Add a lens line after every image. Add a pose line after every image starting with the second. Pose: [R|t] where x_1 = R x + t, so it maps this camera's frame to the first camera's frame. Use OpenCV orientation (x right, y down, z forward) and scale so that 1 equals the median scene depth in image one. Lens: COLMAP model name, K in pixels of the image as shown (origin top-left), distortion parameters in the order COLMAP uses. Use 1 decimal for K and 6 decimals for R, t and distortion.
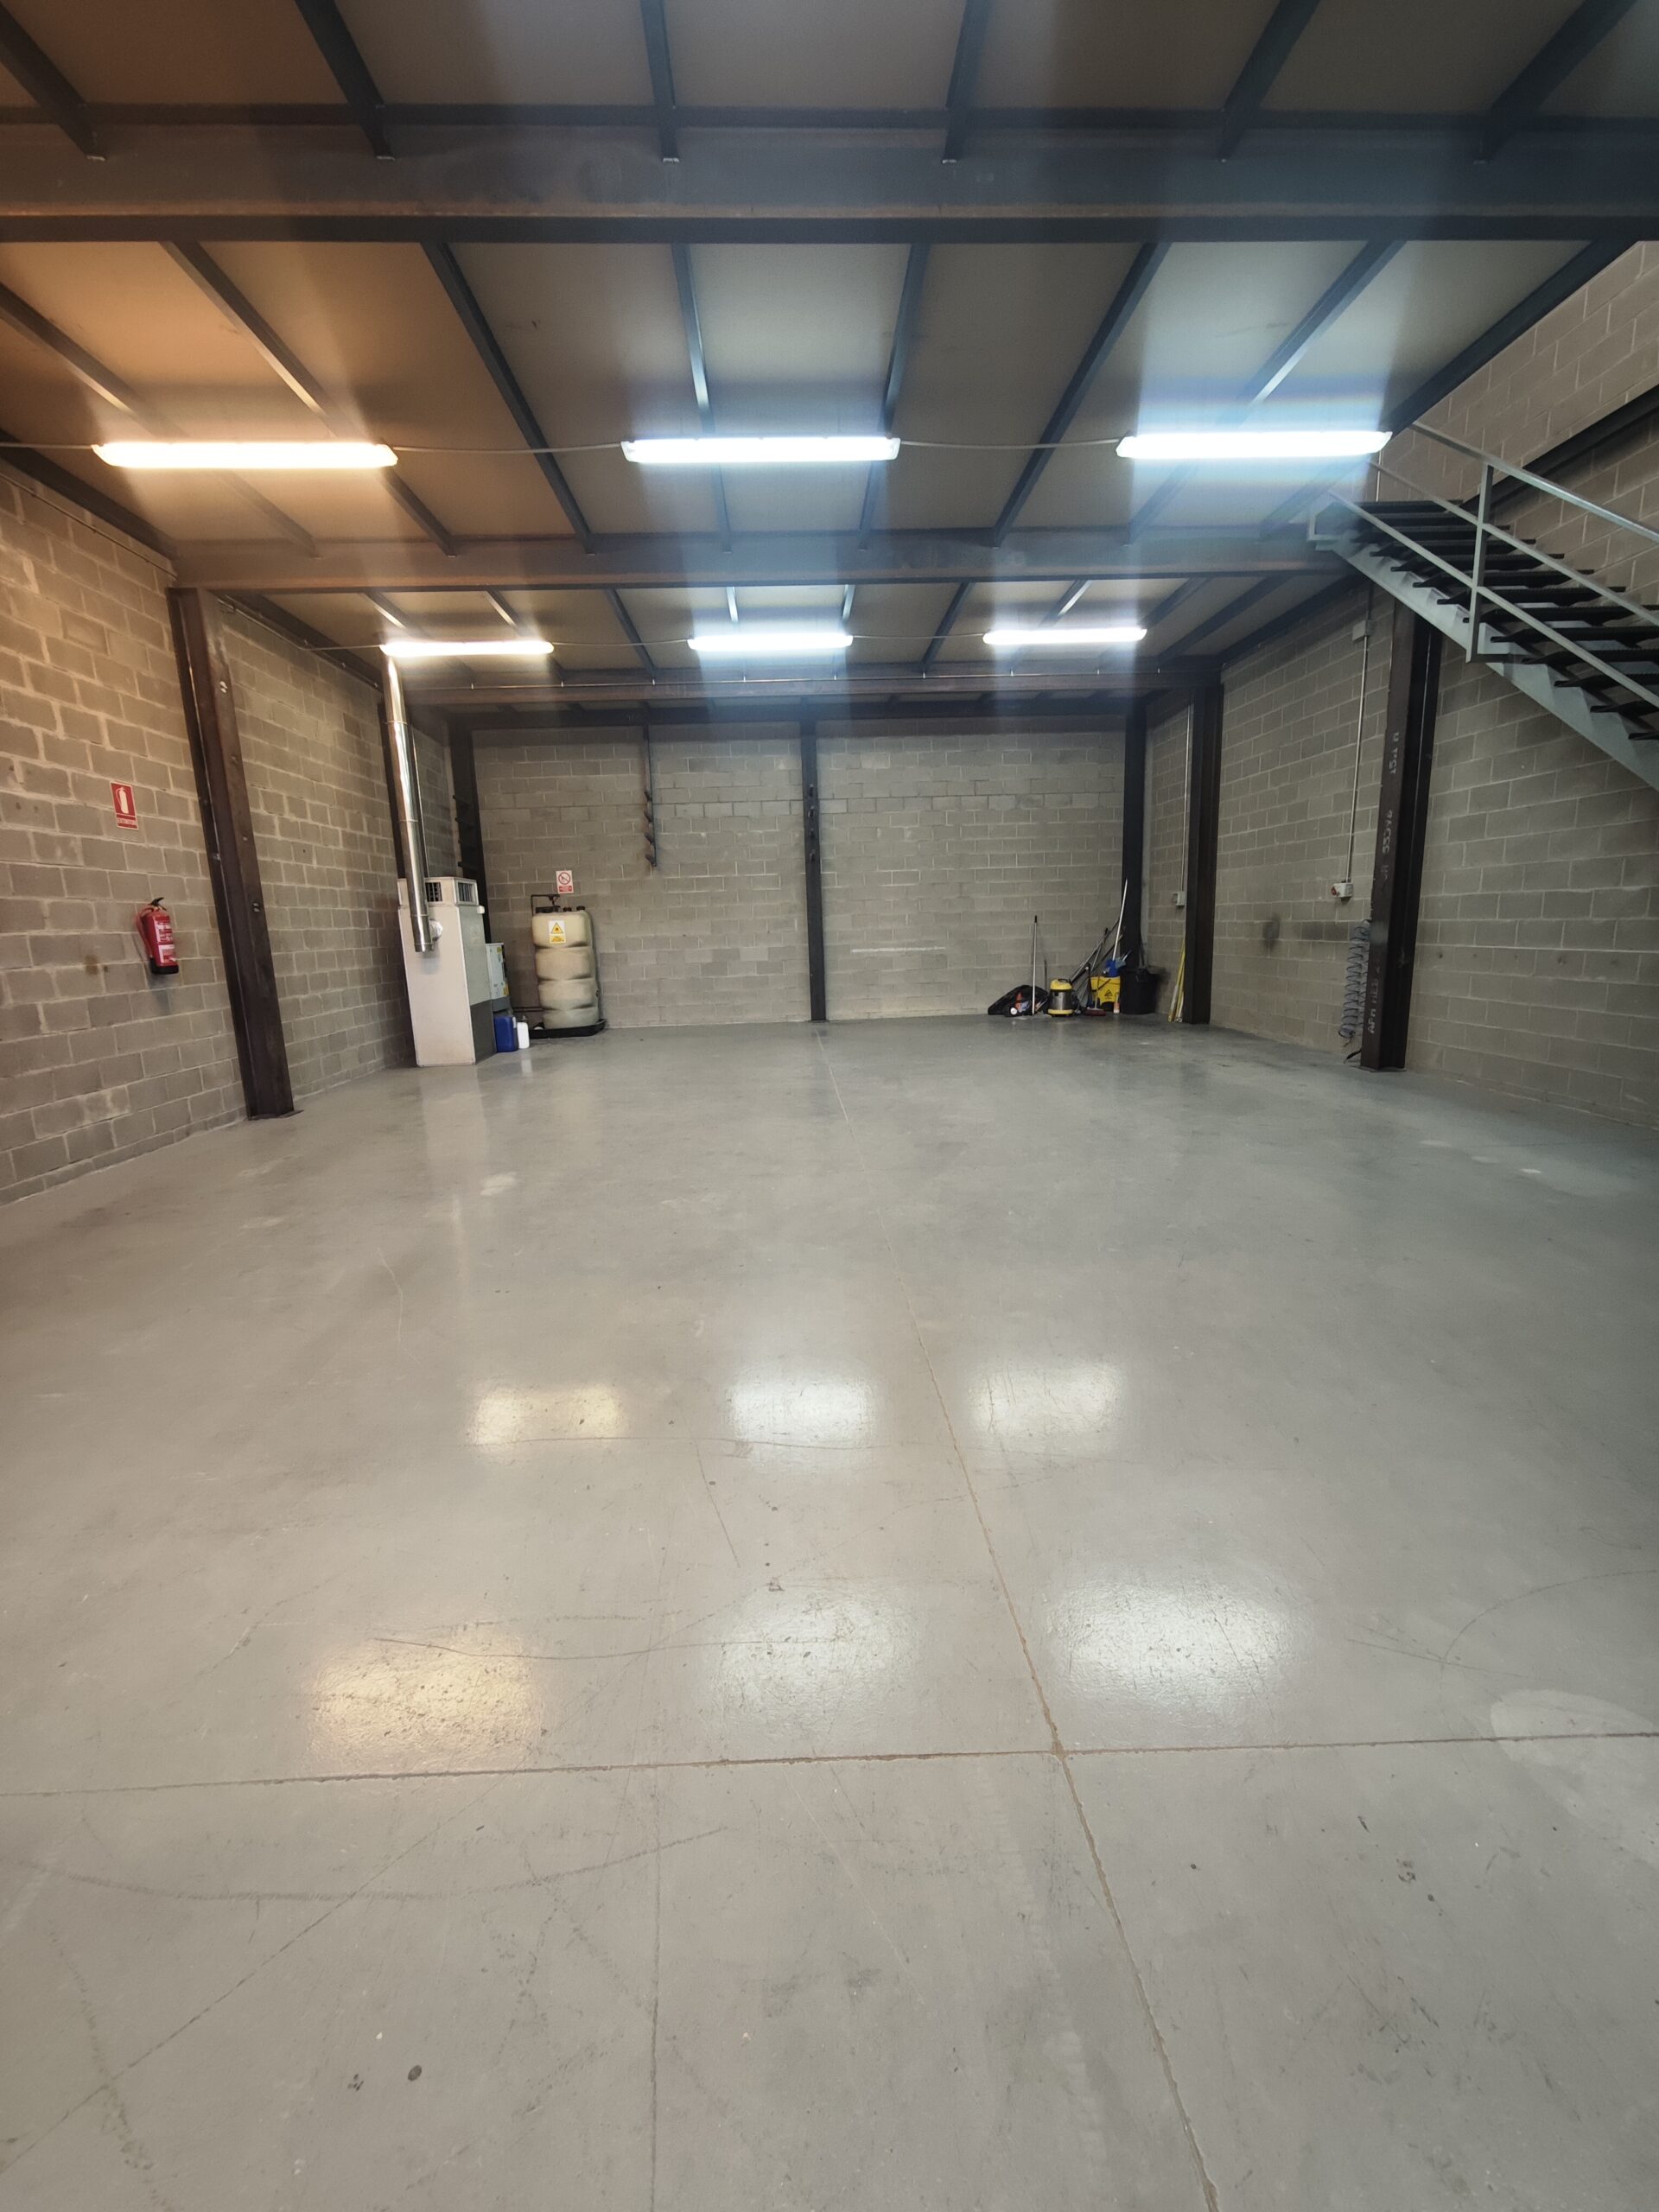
lens RADIAL K [[906.7, 0, 842.7], [0, 906.7, 1097.3], [0, 0, 1]] dist [-0.001613, -0.000908]
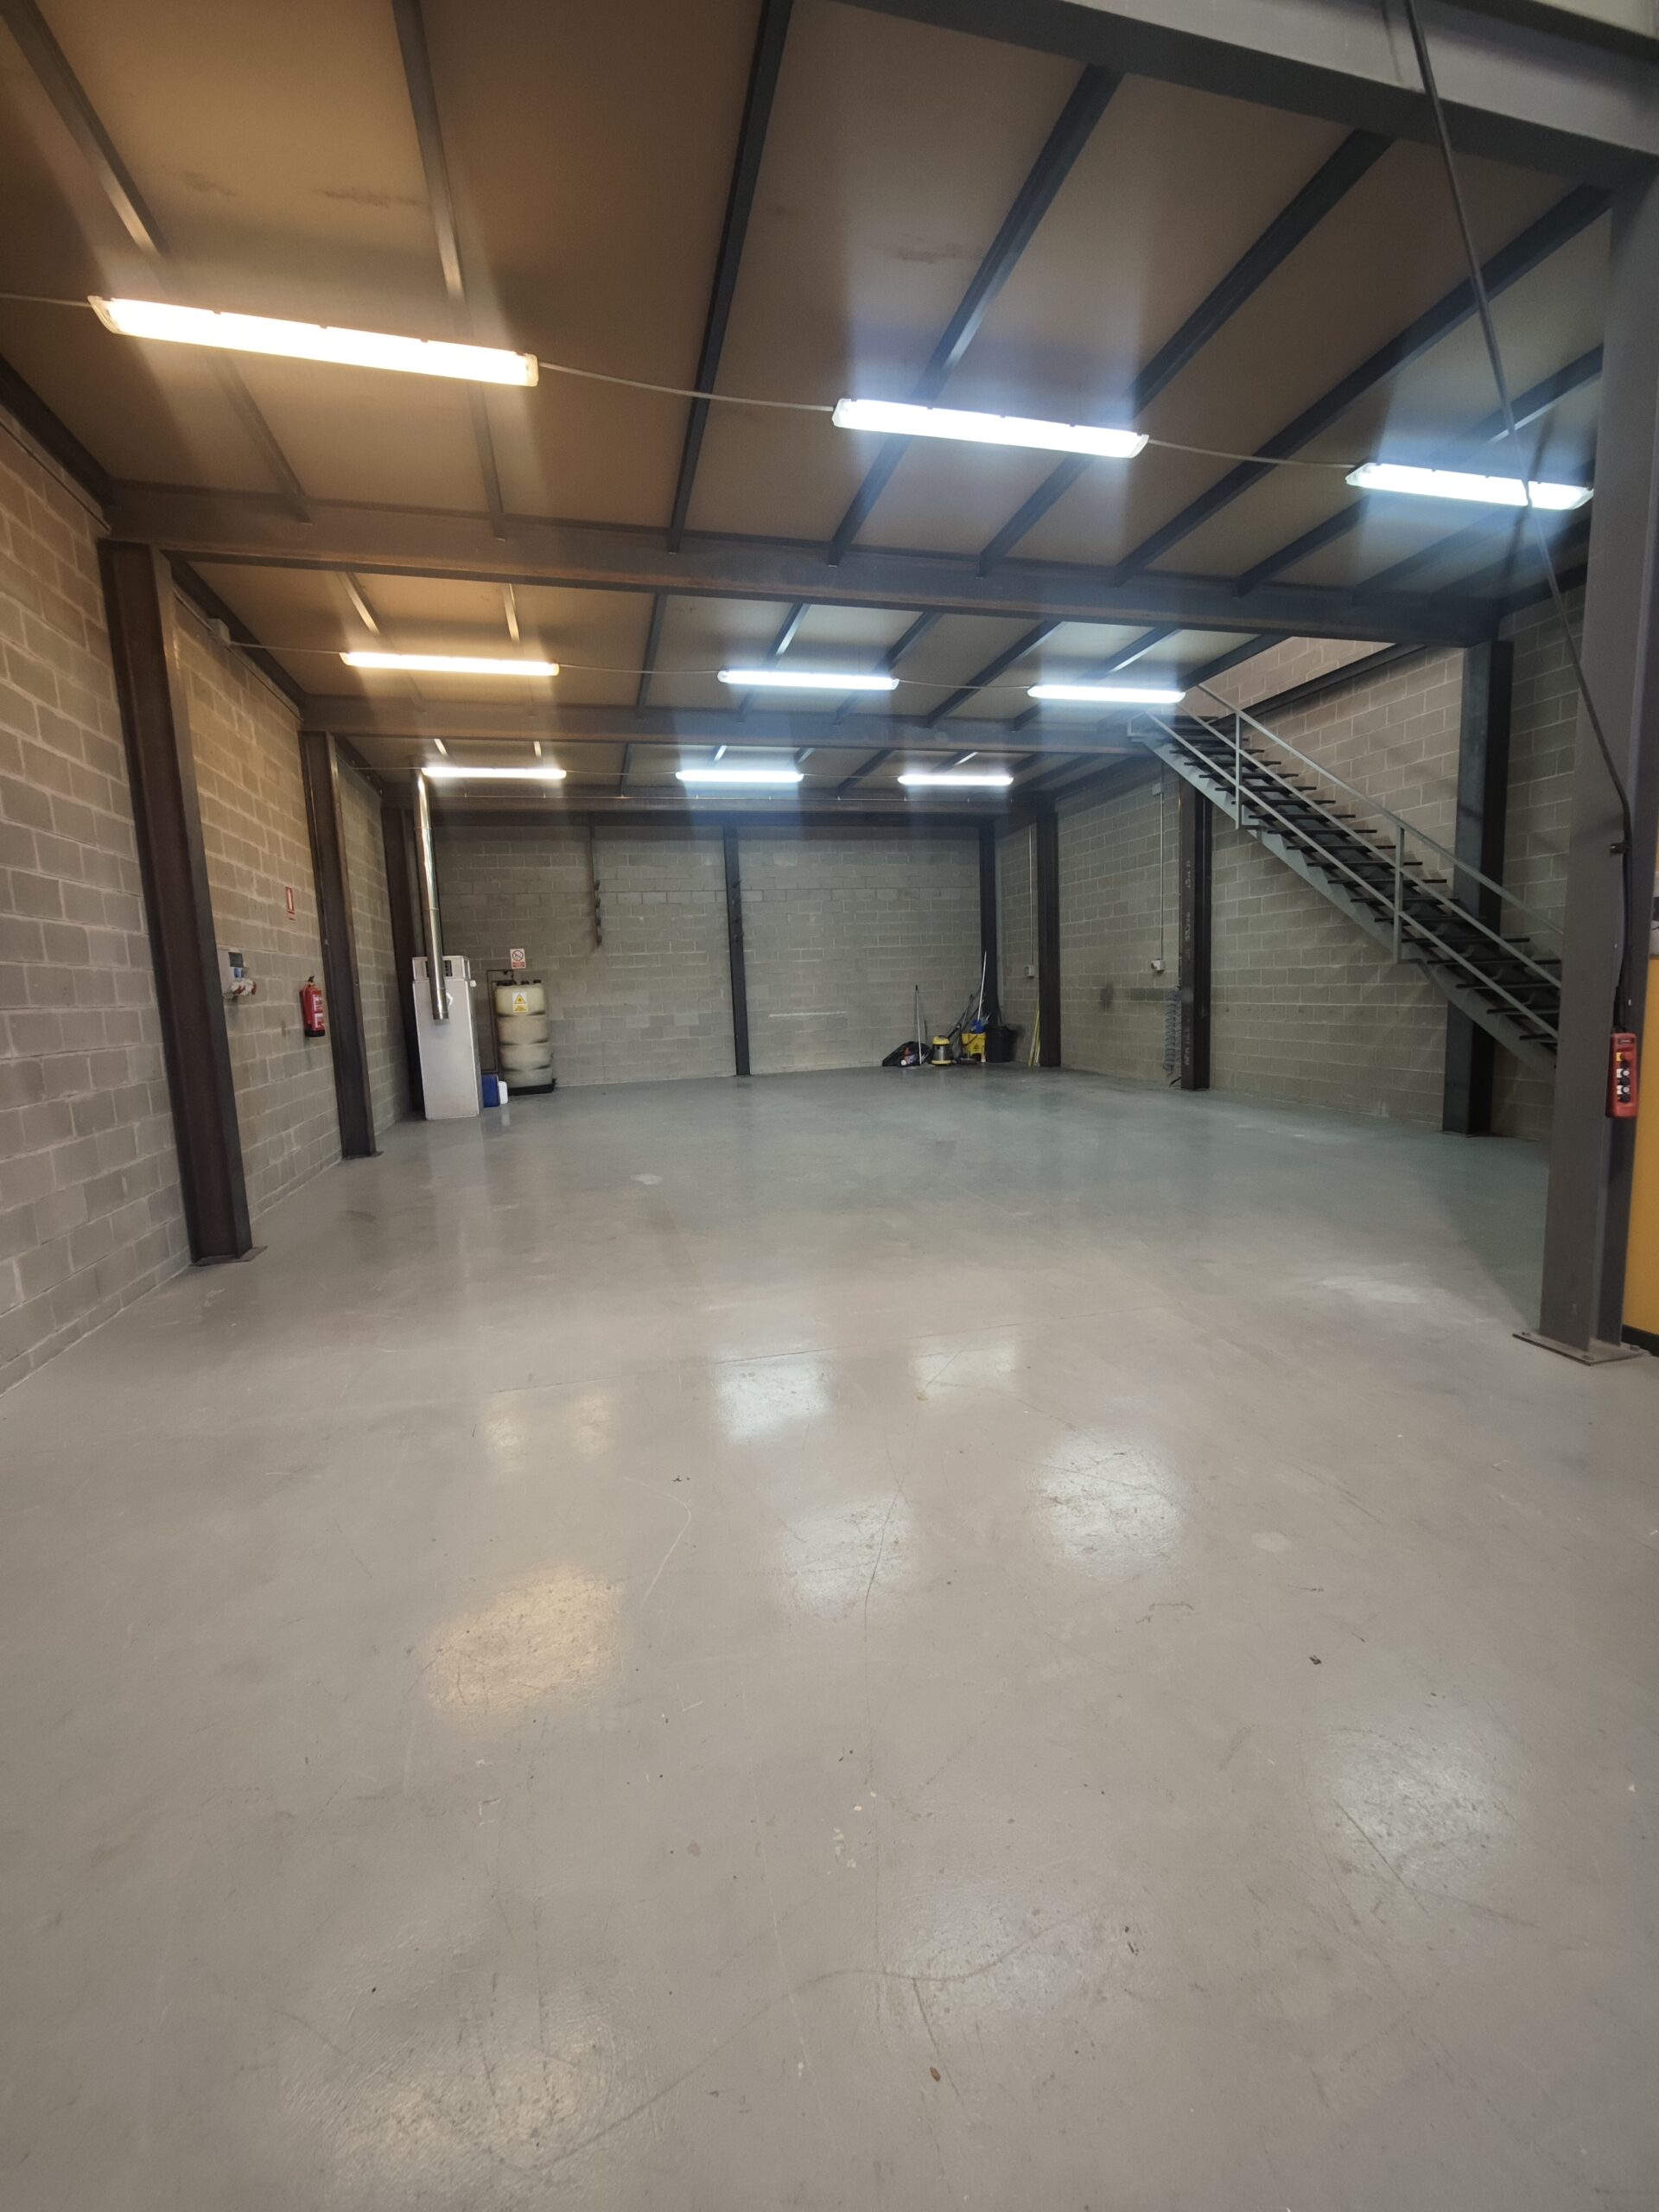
lens RADIAL K [[906.7, 0, 847.2], [0, 906.7, 1100.1], [0, 0, 1]] dist [-0.001613, -0.000908]
pose [[0.976875, -0.033975, 0.211096, -0.196391], [0.049022, 0.996584, -0.066457, 0.043411], [-0.208117, 0.075269, 0.975204, -0.225402]]
